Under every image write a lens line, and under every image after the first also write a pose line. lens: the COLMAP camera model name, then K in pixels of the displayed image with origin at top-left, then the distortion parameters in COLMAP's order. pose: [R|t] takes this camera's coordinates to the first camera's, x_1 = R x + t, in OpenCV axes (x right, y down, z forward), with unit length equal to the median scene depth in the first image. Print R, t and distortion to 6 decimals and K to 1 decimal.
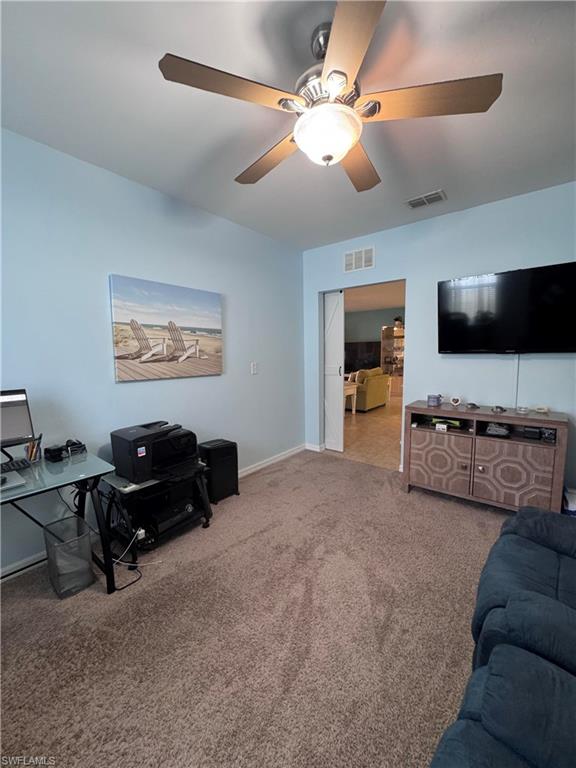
lens RADIAL K [[307.4, 0, 288.6], [0, 307.4, 384.2], [0, 0, 1]] dist [-0.000065, -0.000007]
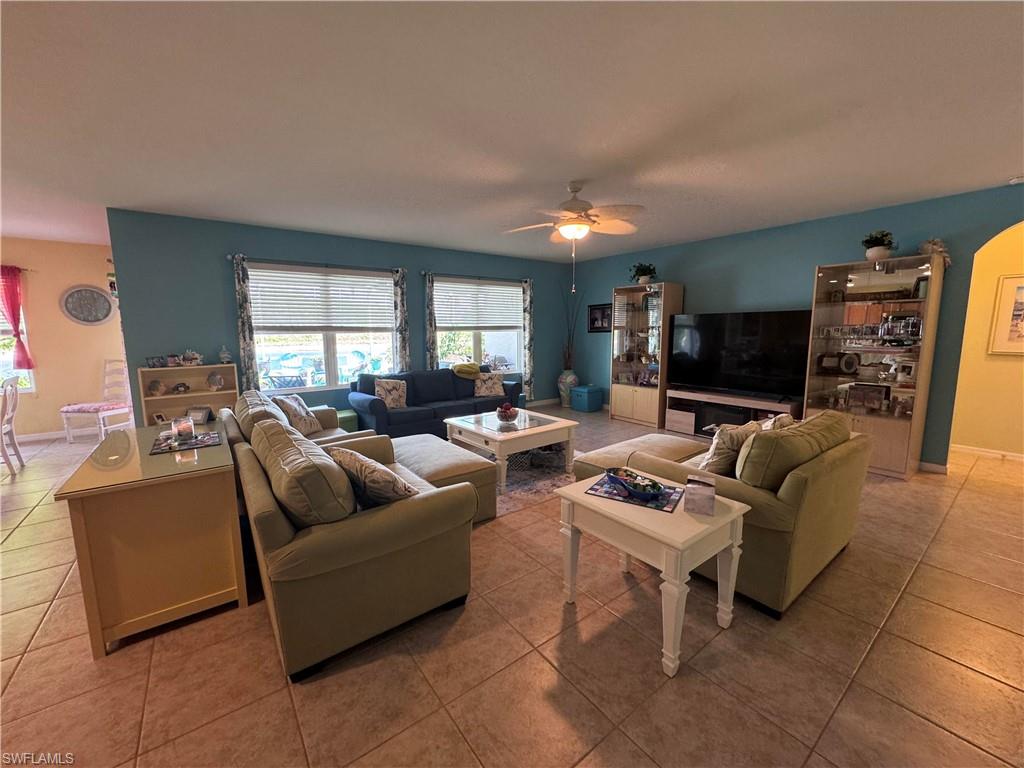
lens RADIAL K [[409.8, 0, 510.9], [0, 409.8, 383.3], [0, 0, 1]] dist [-0.000065, -0.000007]
pose [[0.972881, 0.050166, -0.225801, 0.079902], [-0.042347, 0.998328, 0.039345, -0.059585], [0.227398, -0.028716, 0.973379, 0.467917]]
